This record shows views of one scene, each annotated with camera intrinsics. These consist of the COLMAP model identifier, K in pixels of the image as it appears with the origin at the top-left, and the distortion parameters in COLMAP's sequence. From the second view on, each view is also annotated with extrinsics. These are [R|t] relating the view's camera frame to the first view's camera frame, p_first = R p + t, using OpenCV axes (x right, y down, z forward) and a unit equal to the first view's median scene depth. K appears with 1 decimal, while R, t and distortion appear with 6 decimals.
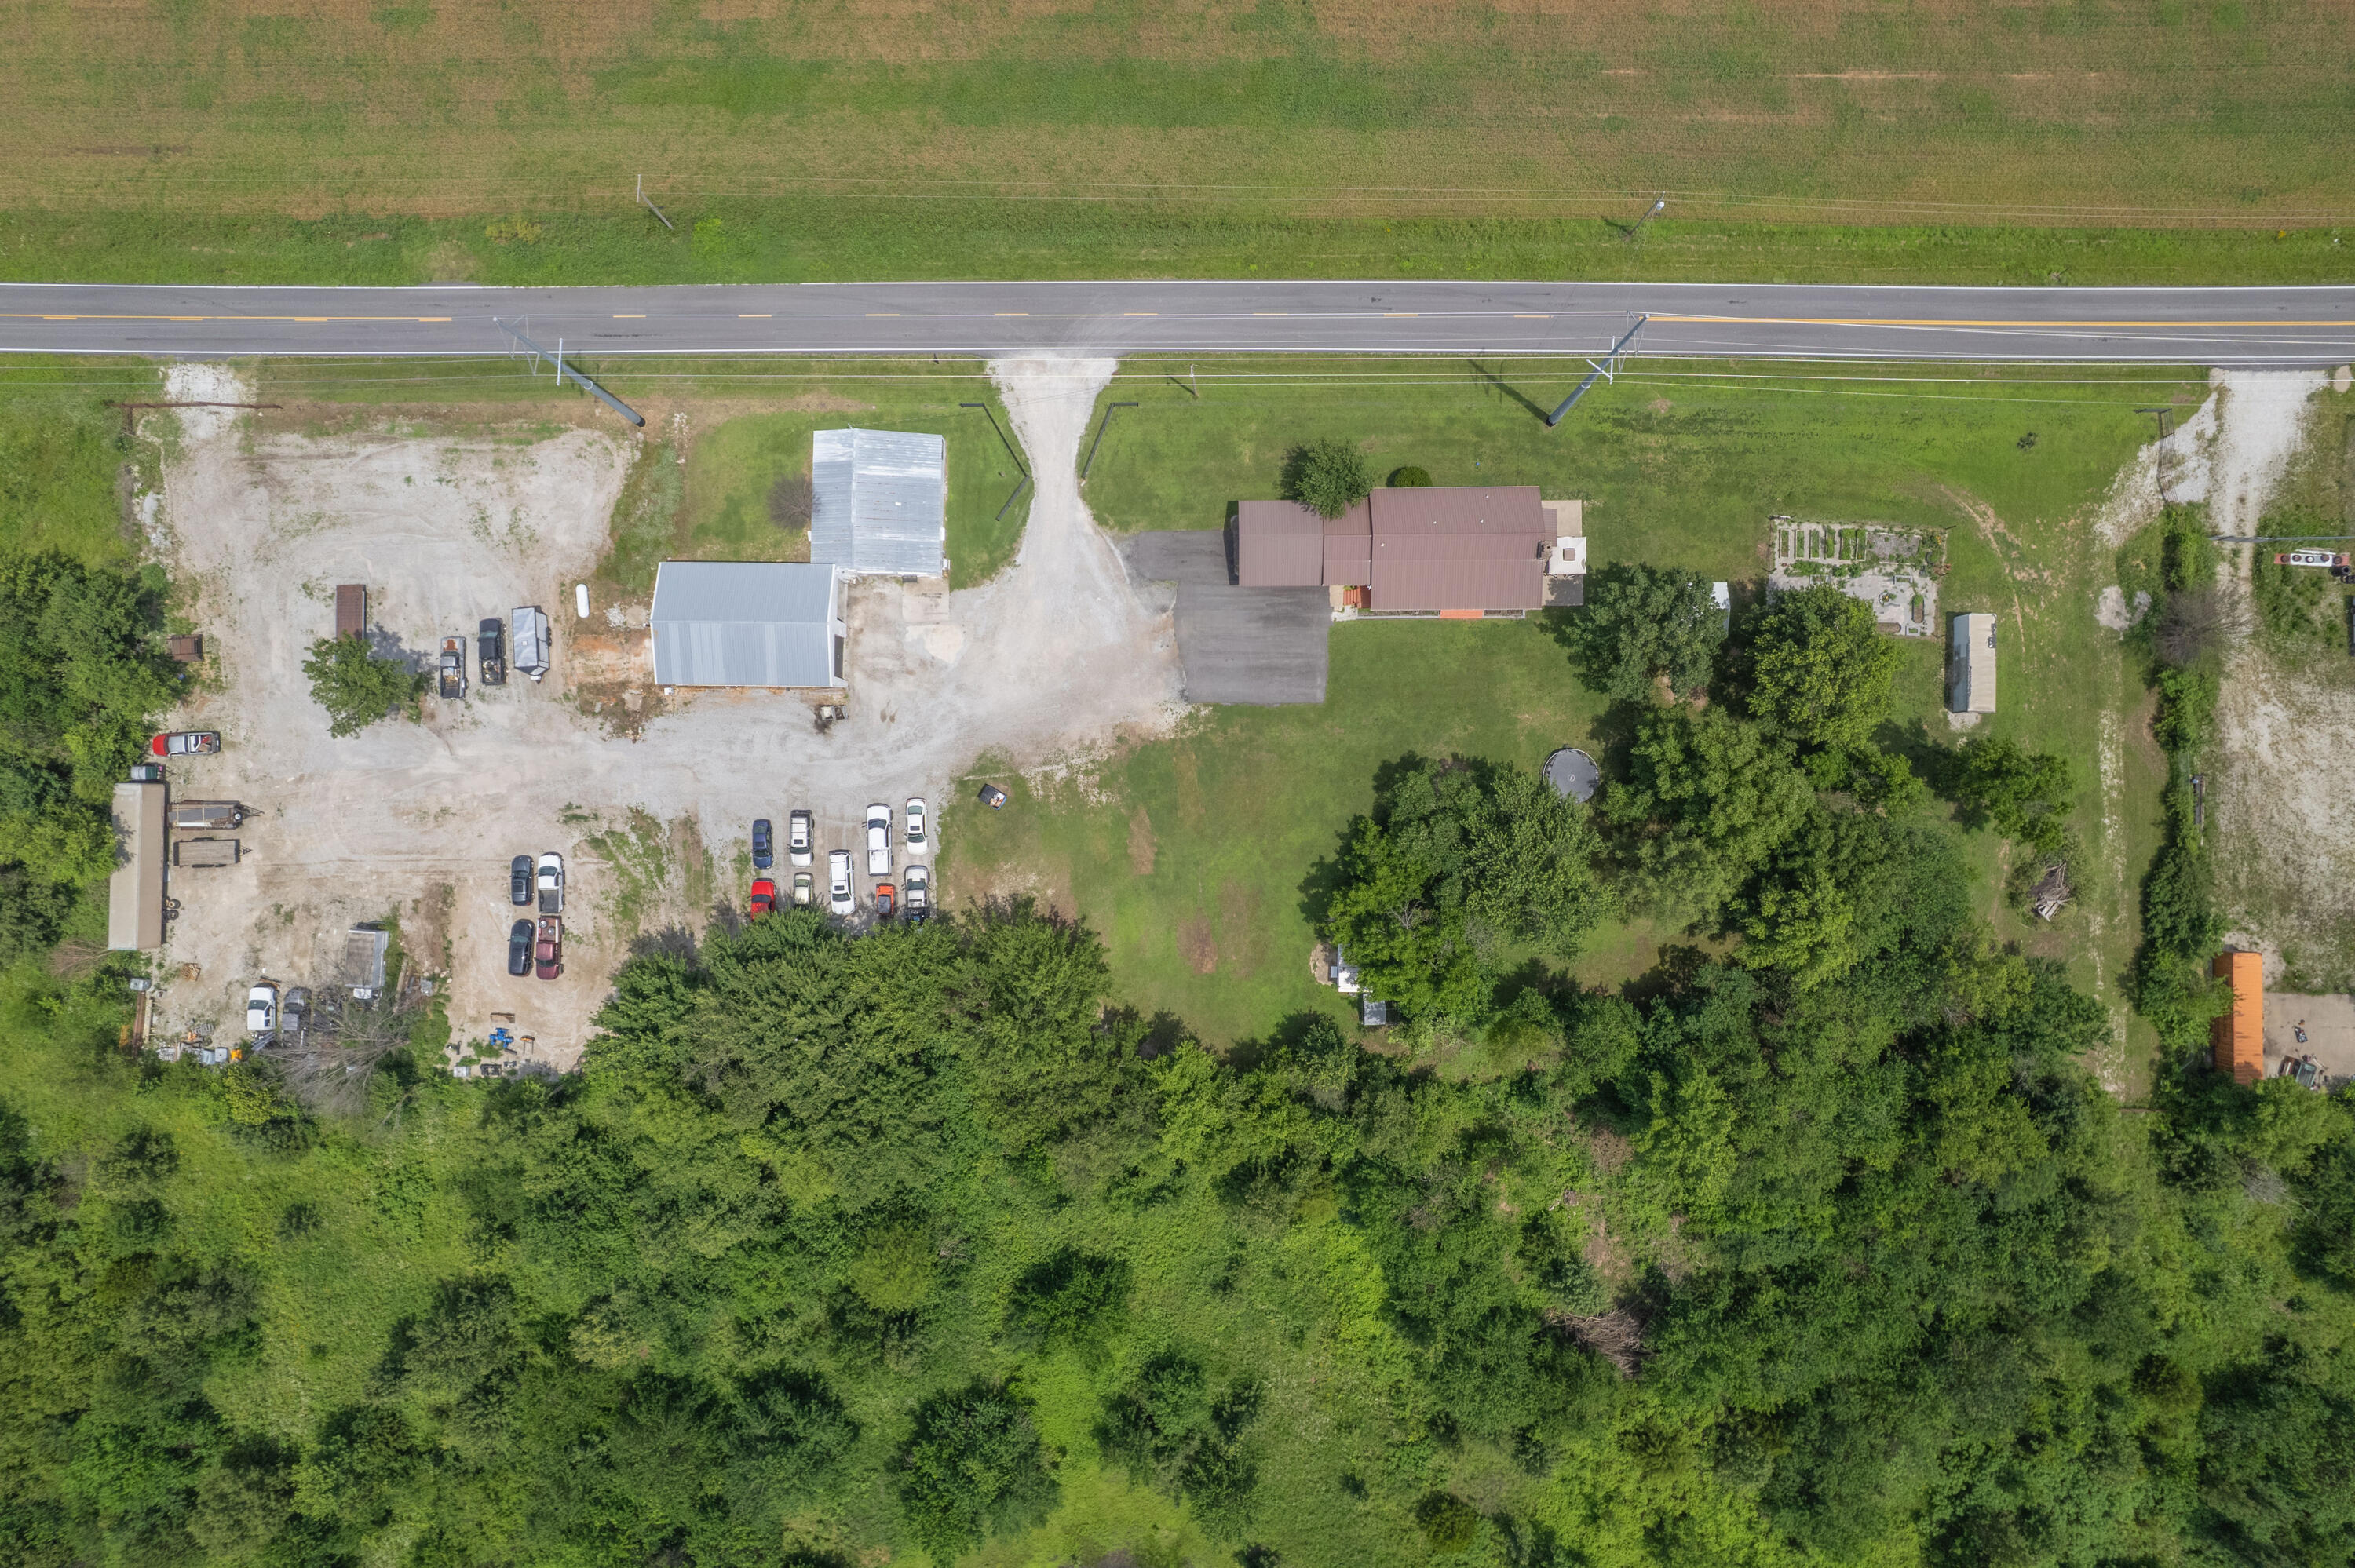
lens RADIAL K [[1550.6, 0, 1171.3], [0, 1550.6, 783.9], [0, 0, 1]] dist [-0.089908, 0.085819]
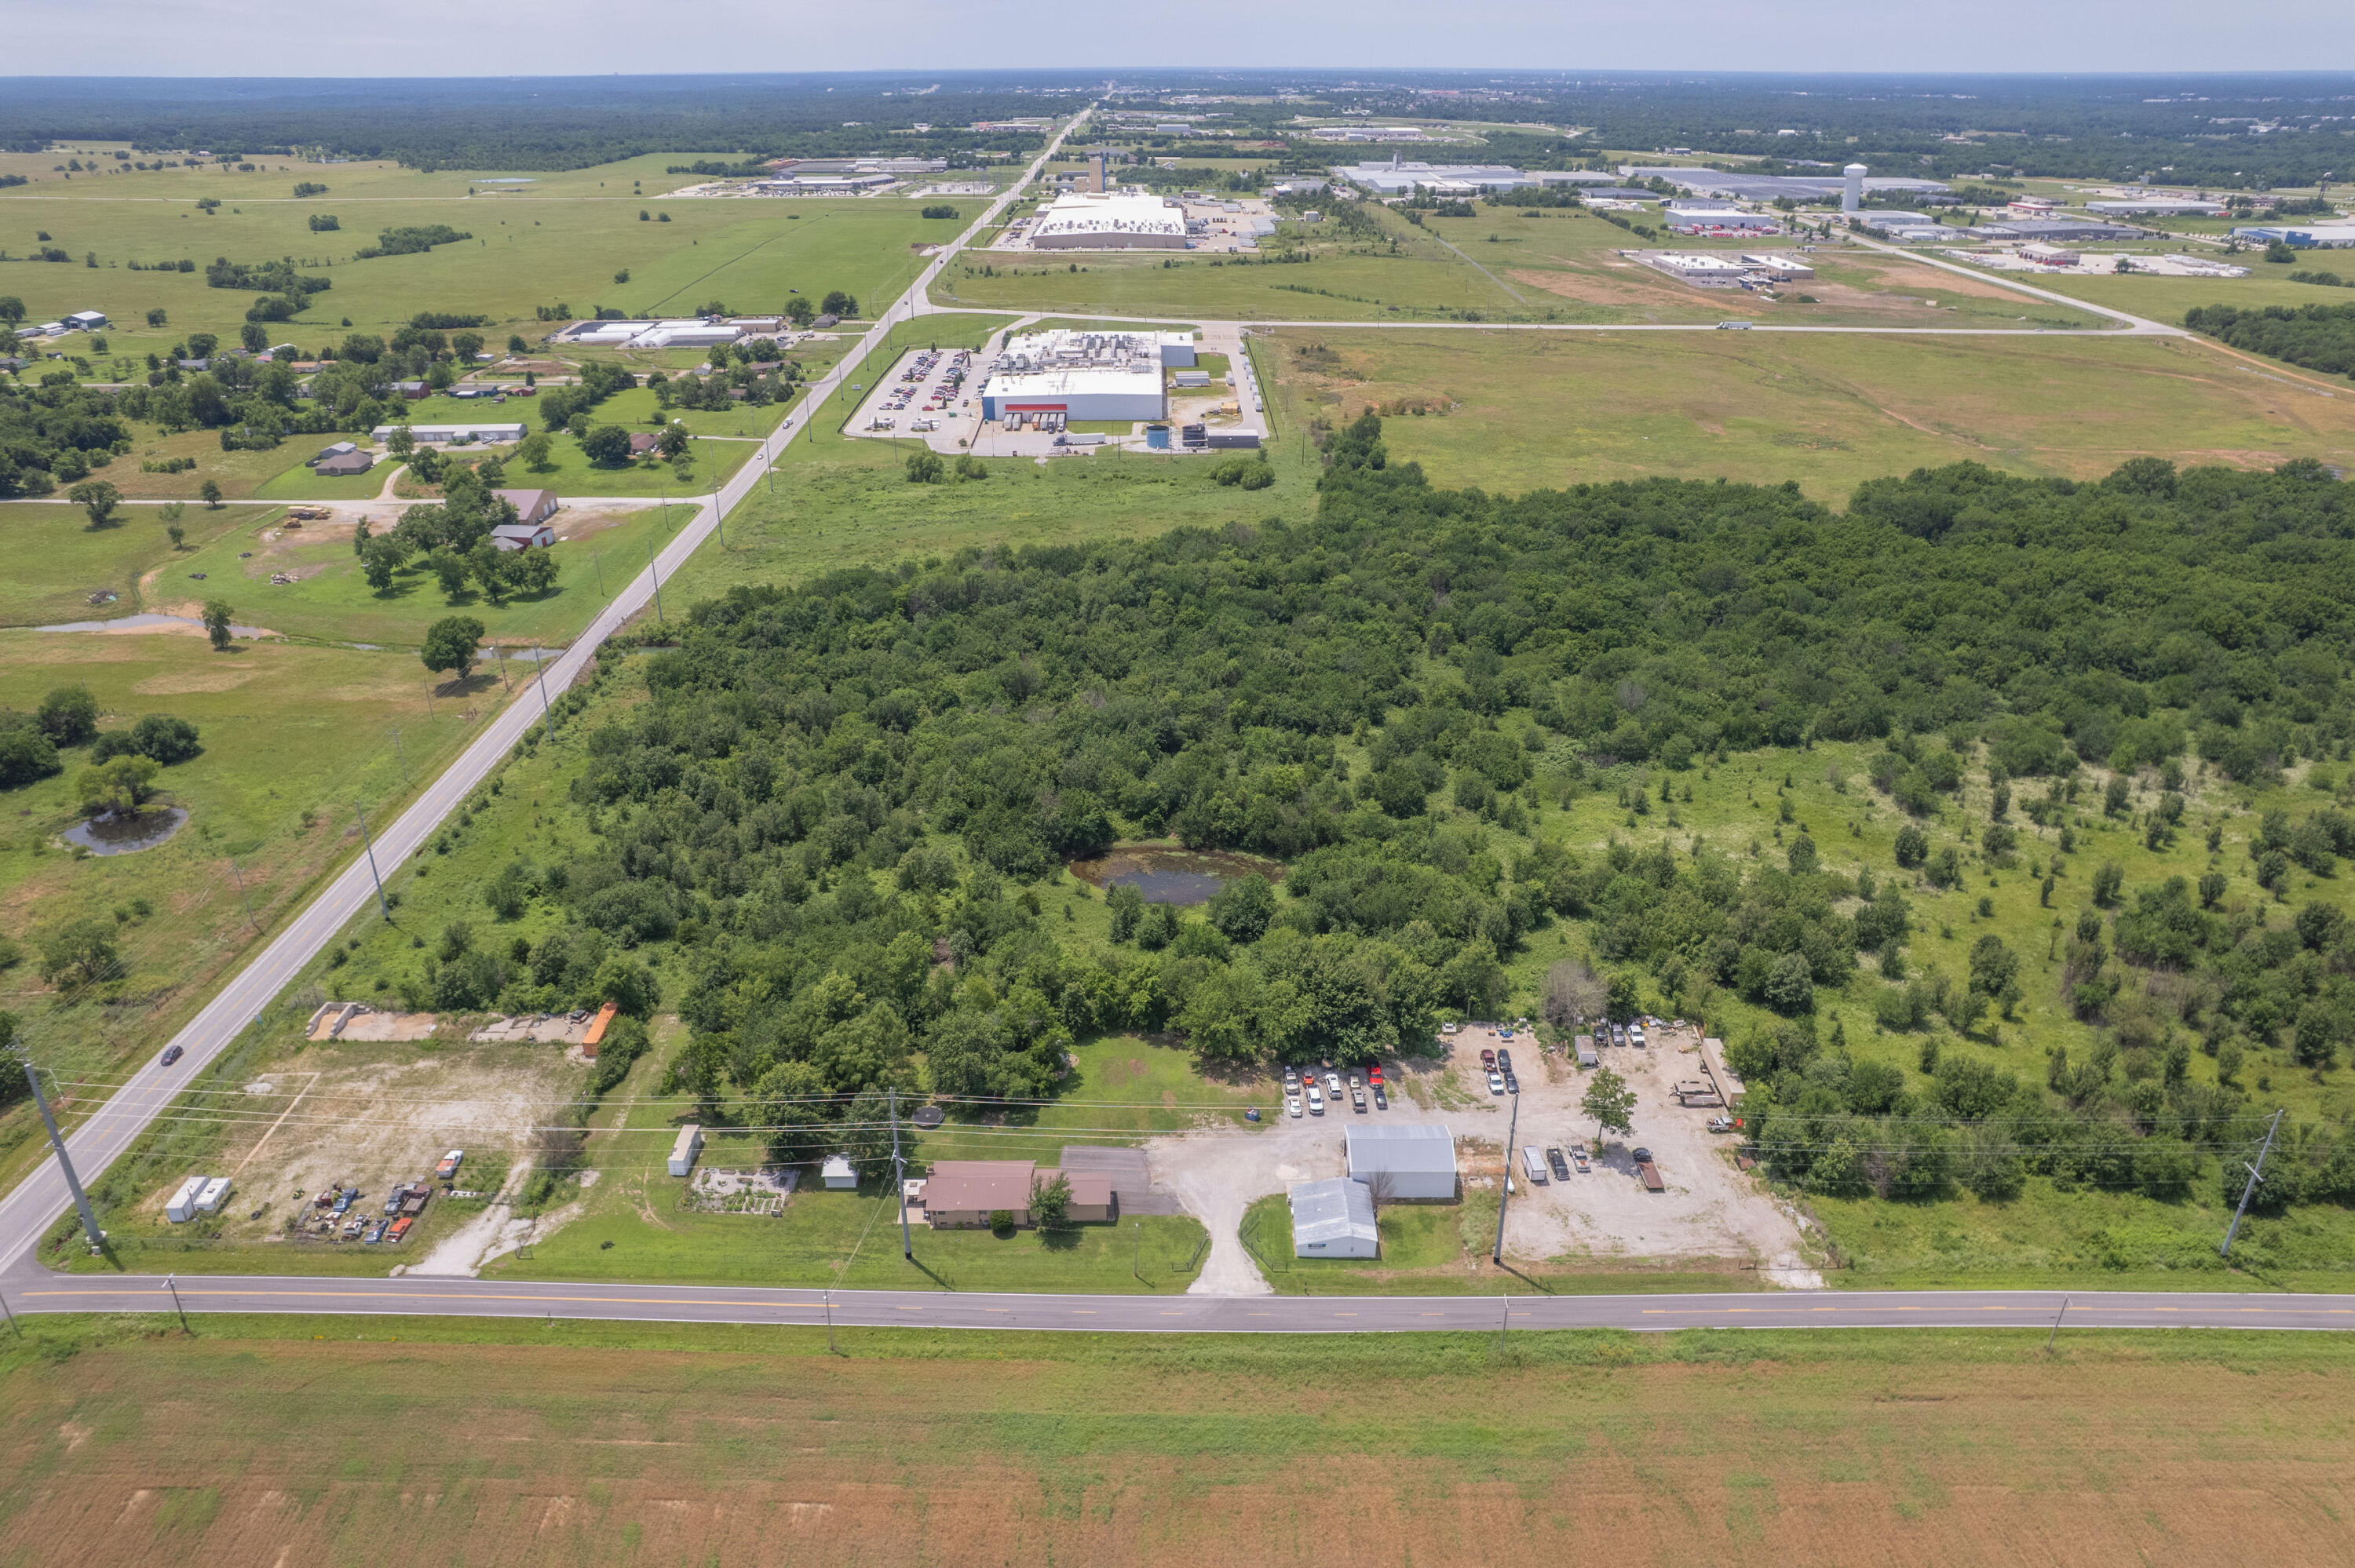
lens RADIAL K [[1550.6, 0, 1171.3], [0, 1550.6, 783.9], [0, 0, 1]] dist [-0.089908, 0.085819]
pose [[-0.999857, 0.016927, 0.000238, -0.028029], [-0.006793, -0.414064, 0.910223, -1.437004], [0.015506, 0.910091, 0.414119, -0.081358]]
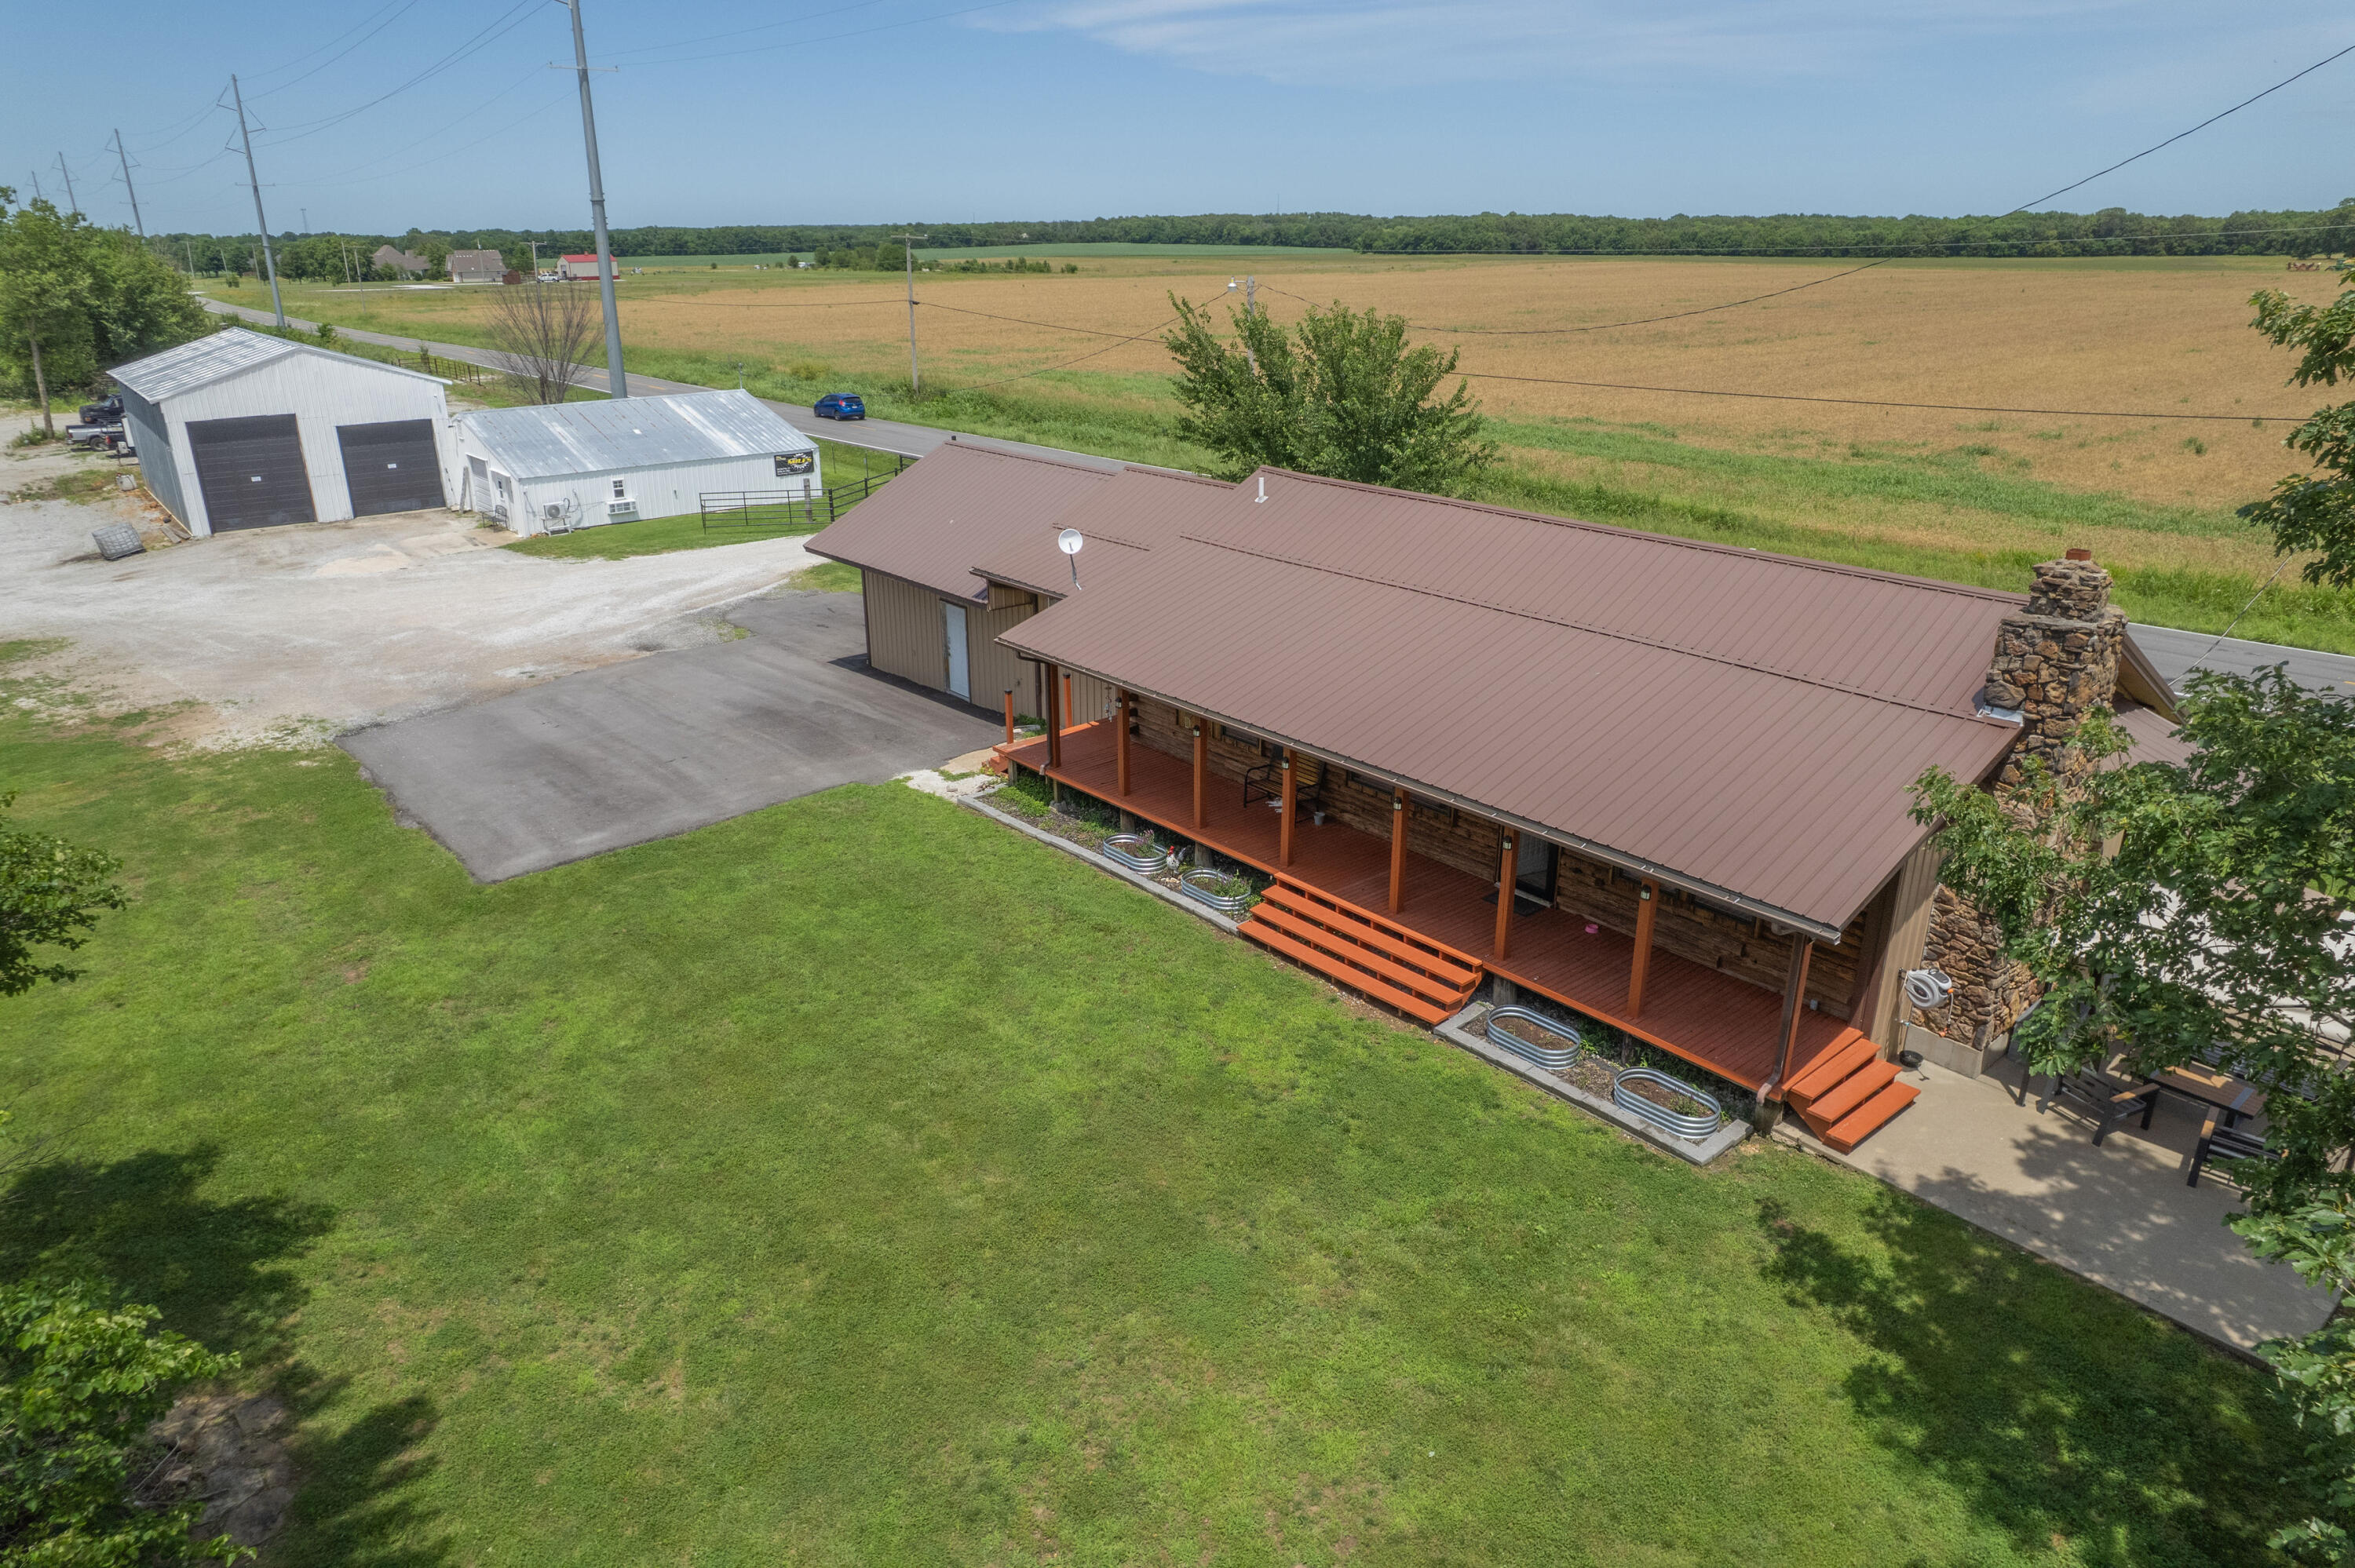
lens RADIAL K [[1508.1, 0, 1172.6], [0, 1508.1, 787.0], [0, 0, 1]] dist [-0.079528, 0.072909]
pose [[0.640185, 0.280732, -0.715089, 0.273495], [-0.768123, 0.248735, -0.590015, -0.012649], [0.012232, 0.926996, 0.374873, 0.910355]]
